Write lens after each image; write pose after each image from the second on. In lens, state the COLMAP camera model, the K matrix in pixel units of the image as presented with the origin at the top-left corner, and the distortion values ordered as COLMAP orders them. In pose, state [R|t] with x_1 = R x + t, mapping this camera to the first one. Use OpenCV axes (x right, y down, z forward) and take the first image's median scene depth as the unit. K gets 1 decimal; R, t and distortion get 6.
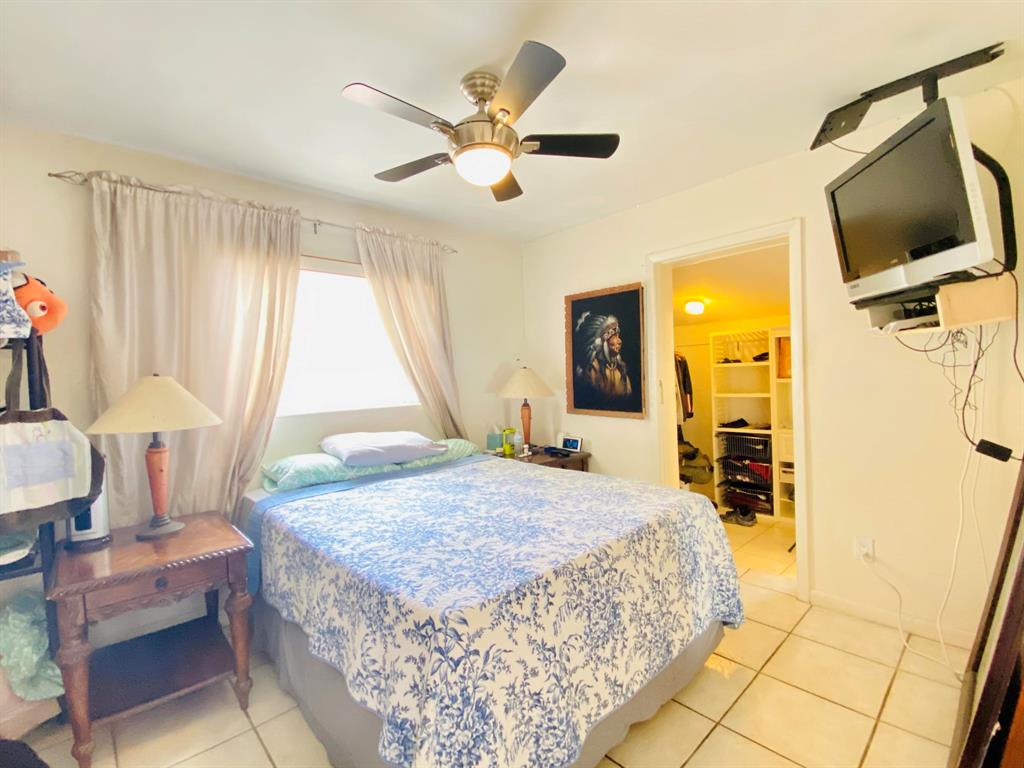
lens RADIAL K [[467.8, 0, 512.6], [0, 467.8, 383.6], [0, 0, 1]] dist [0.004754, -0.000254]
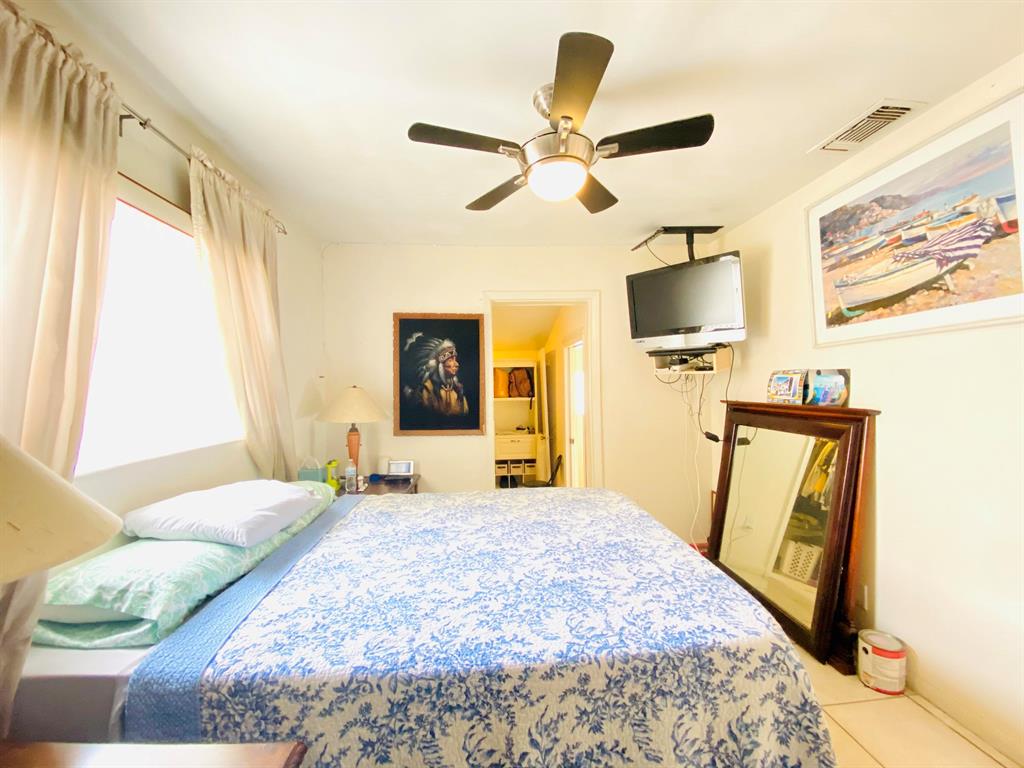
lens RADIAL K [[418.8, 0, 513.3], [0, 418.8, 381.8], [0, 0, 1]] dist [0.000578, -0.001678]
pose [[0.623131, 0.022481, 0.781794, -0.438910], [0.008060, 0.999349, -0.035161, -0.015150], [-0.782076, 0.028211, 0.622544, 0.300665]]
